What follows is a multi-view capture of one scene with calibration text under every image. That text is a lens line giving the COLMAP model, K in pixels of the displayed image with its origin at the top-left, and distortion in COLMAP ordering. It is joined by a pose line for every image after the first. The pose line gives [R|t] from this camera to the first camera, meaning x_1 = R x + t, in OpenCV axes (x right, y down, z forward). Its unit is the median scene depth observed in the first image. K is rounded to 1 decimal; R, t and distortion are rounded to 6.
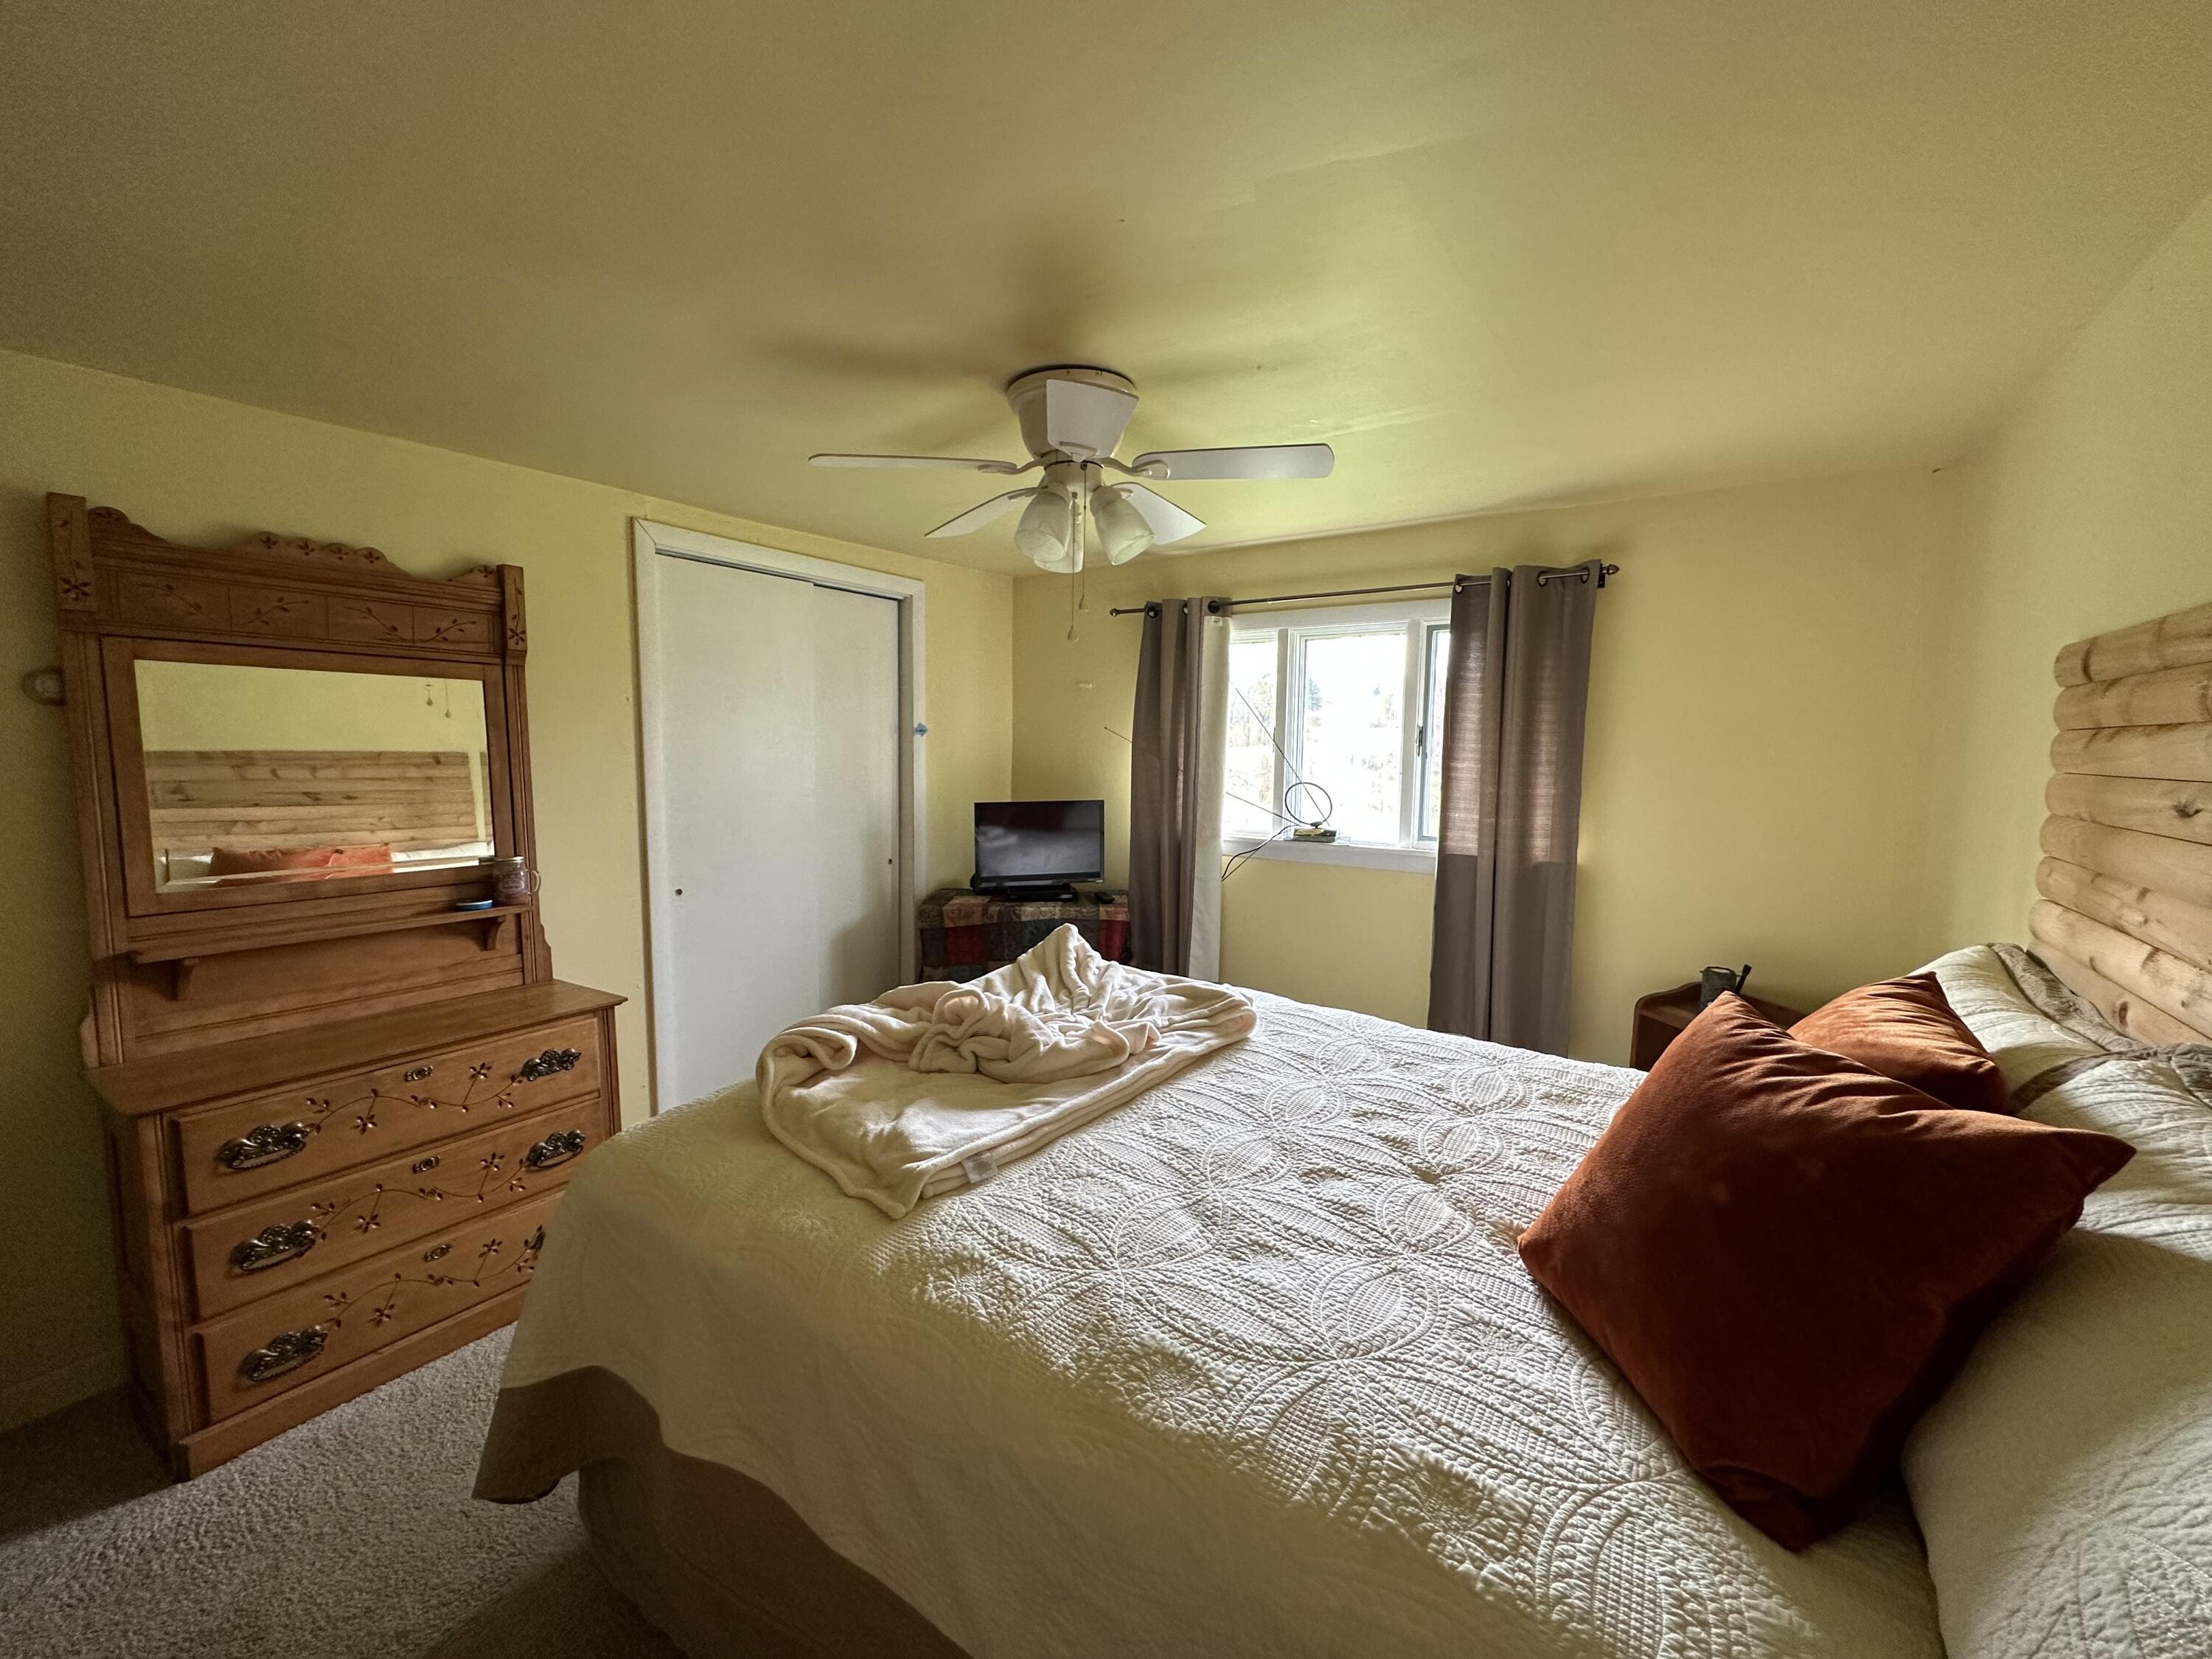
lens RADIAL K [[890.2, 0, 1106.5], [0, 890.2, 828.3], [0, 0, 1]] dist [0.002578, -0.000017]
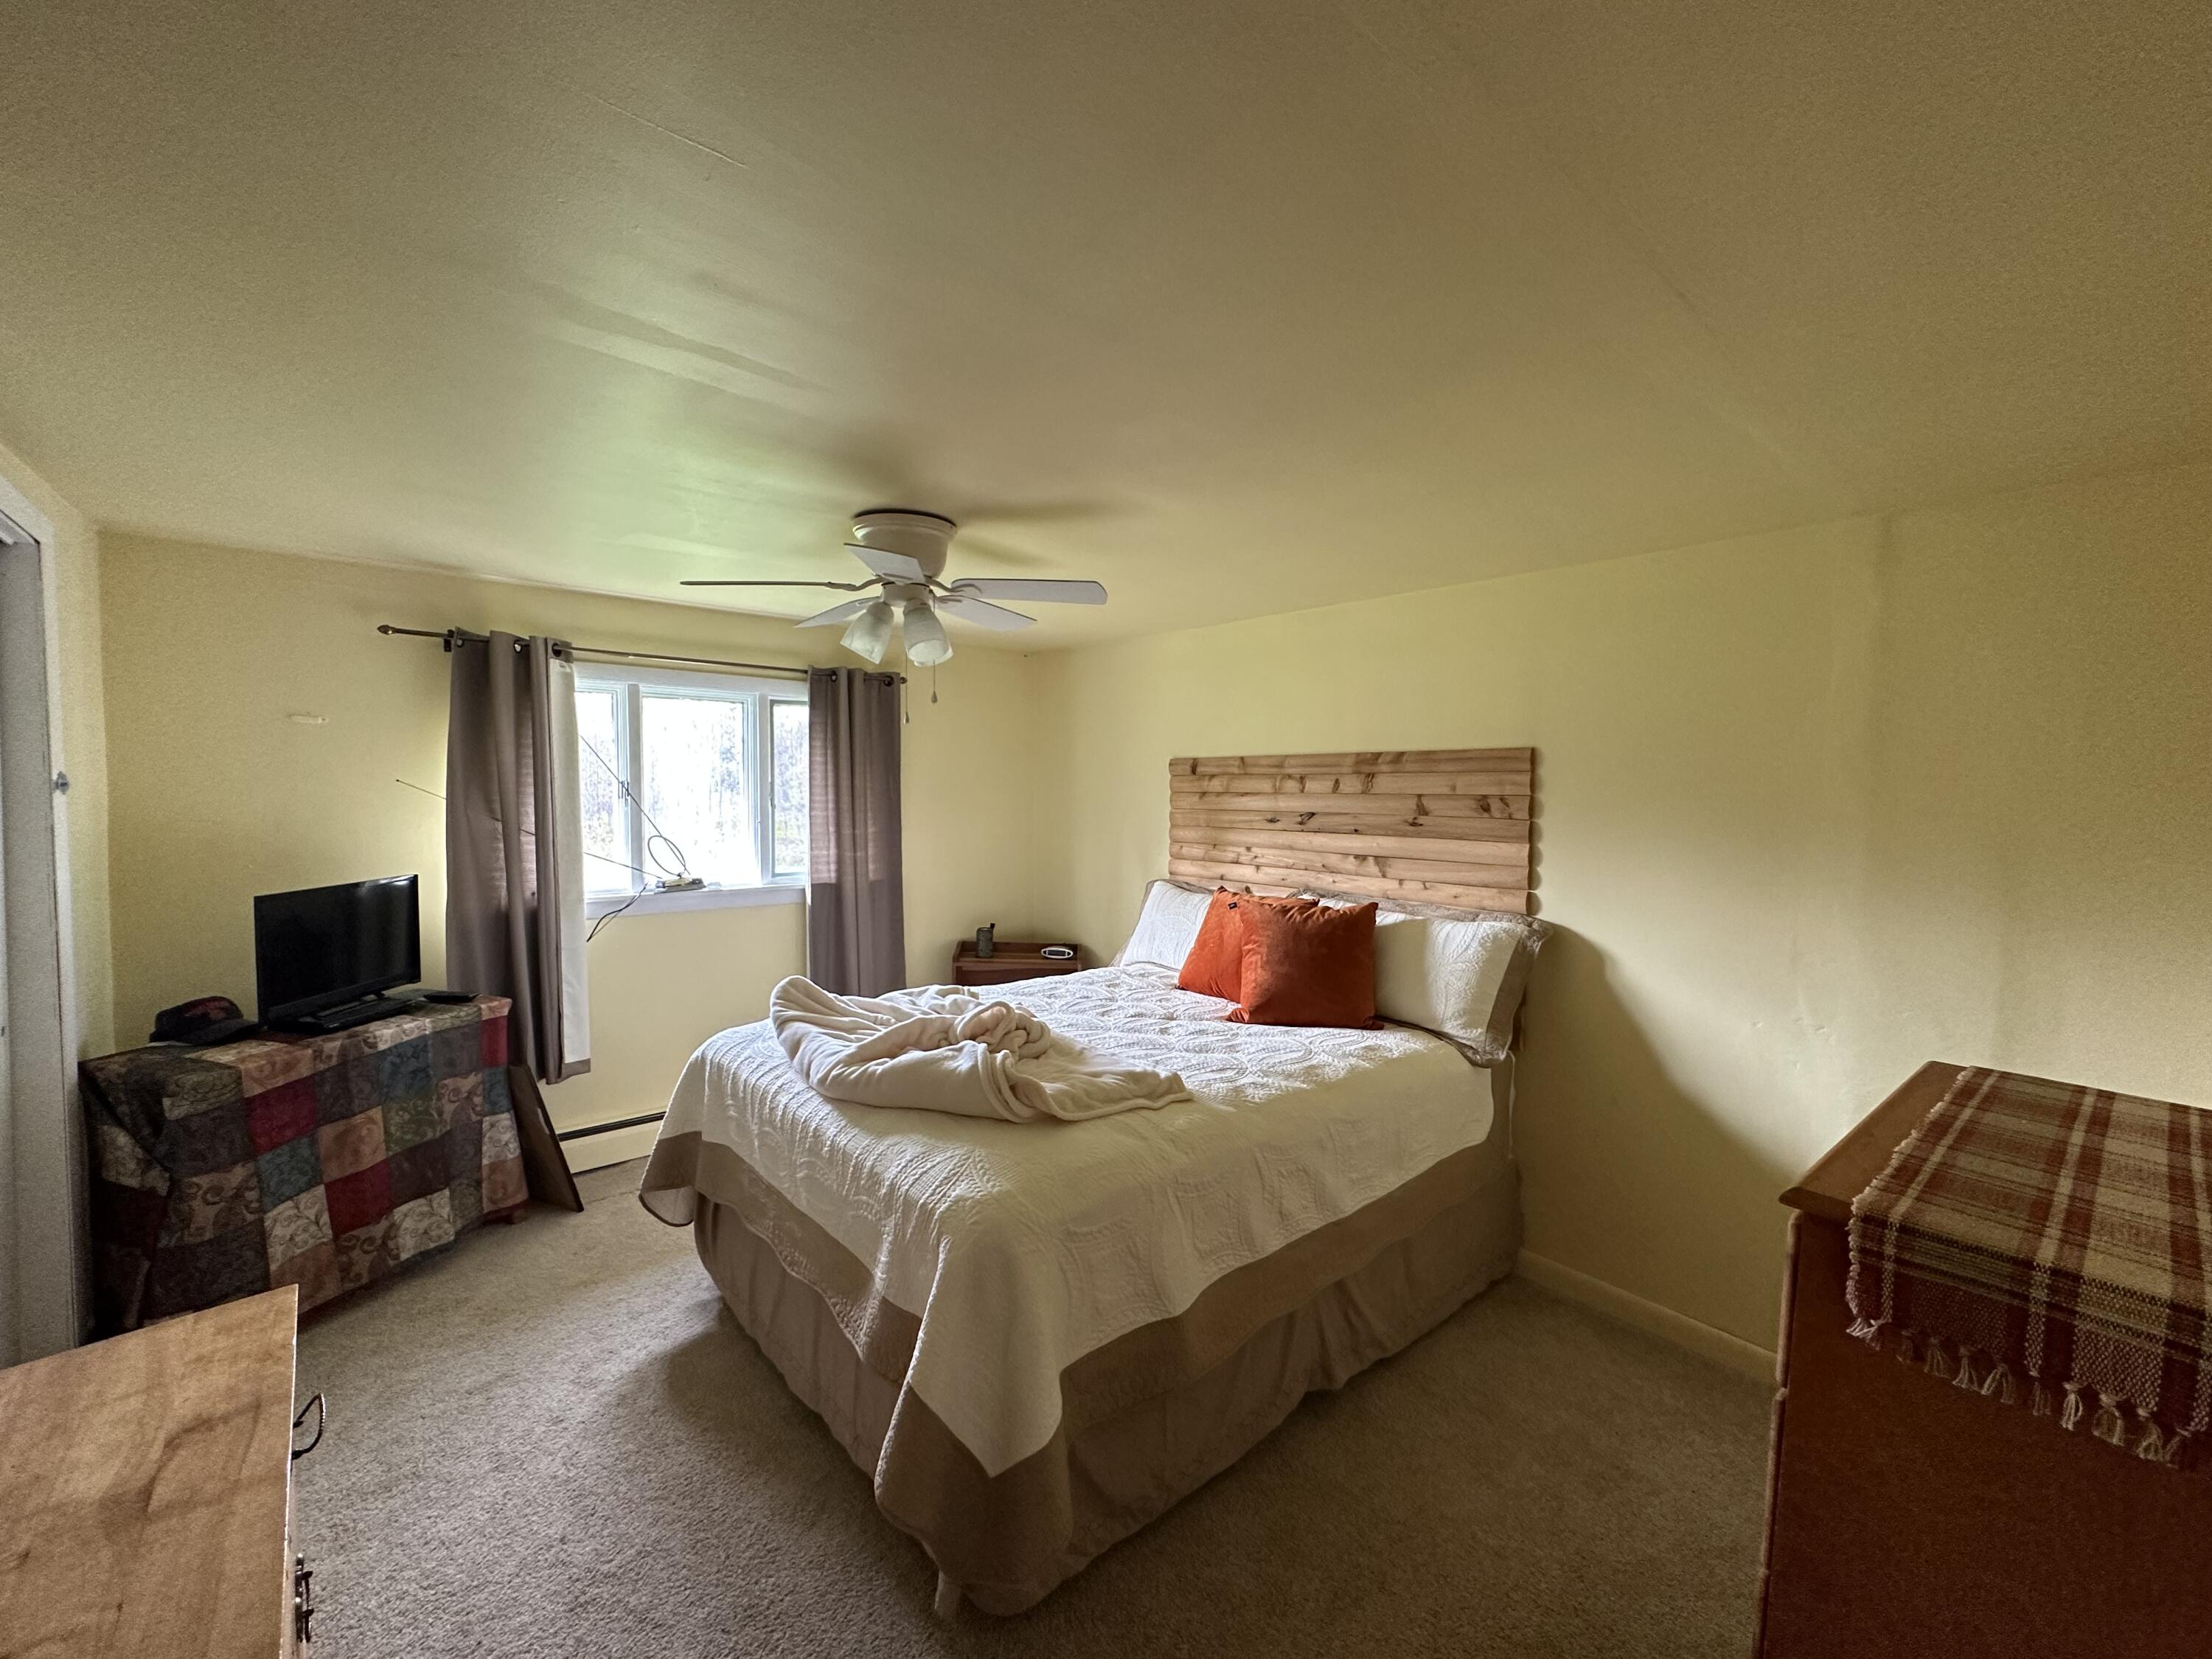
lens RADIAL K [[890.2, 0, 1108.3], [0, 890.2, 830.6], [0, 0, 1]] dist [0.002578, -0.000017]
pose [[0.250565, -0.052046, 0.966700, -0.702237], [0.090673, 0.995426, 0.030091, -0.045059], [-0.963844, 0.080114, 0.254138, 0.262939]]
